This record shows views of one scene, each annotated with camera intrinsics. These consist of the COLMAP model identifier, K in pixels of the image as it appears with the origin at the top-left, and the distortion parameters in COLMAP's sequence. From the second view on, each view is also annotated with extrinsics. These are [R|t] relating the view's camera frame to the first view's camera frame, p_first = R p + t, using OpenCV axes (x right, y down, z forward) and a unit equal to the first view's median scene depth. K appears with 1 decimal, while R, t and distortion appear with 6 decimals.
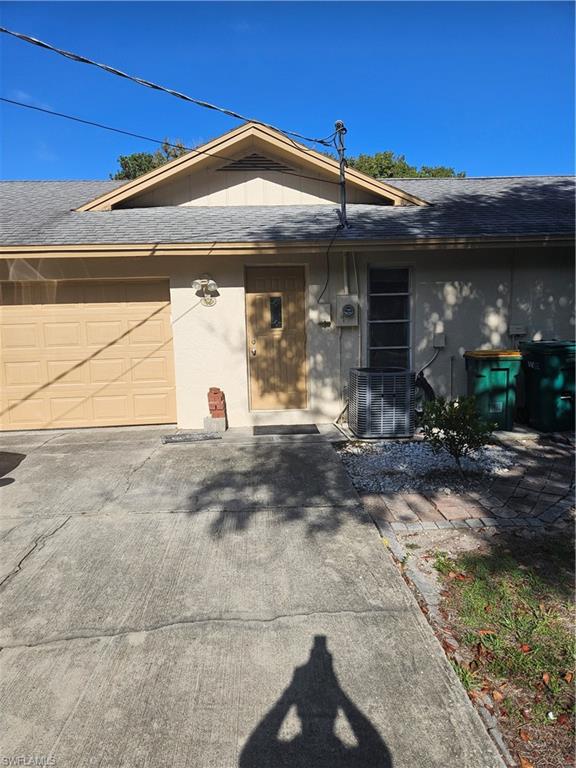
lens RADIAL K [[507.3, 0, 289.6], [0, 507.3, 381.5], [0, 0, 1]] dist [0.018025, -0.007527]
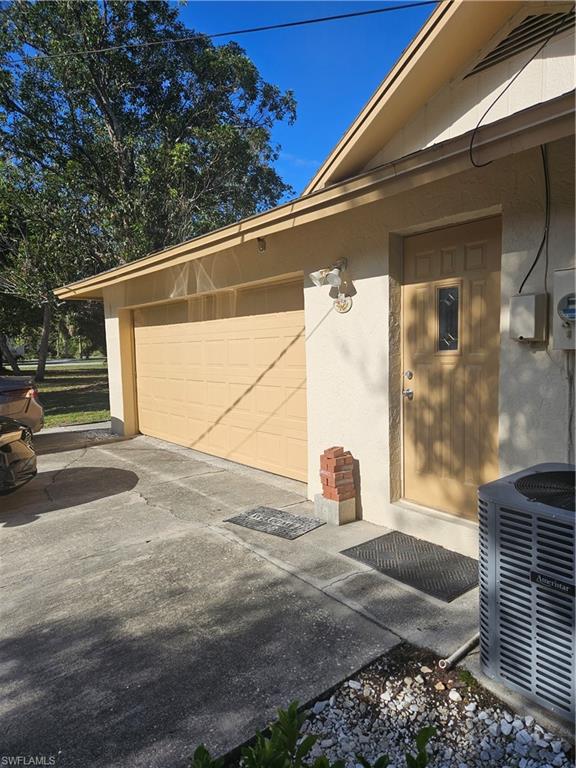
lens RADIAL K [[507.3, 0, 288.2], [0, 507.3, 389.4], [0, 0, 1]] dist [0.018025, -0.007527]
pose [[0.573743, 0.082676, -0.814852, 0.299687], [-0.076300, 0.995961, 0.047328, -0.080637], [0.815474, 0.035019, 0.577734, 0.599089]]
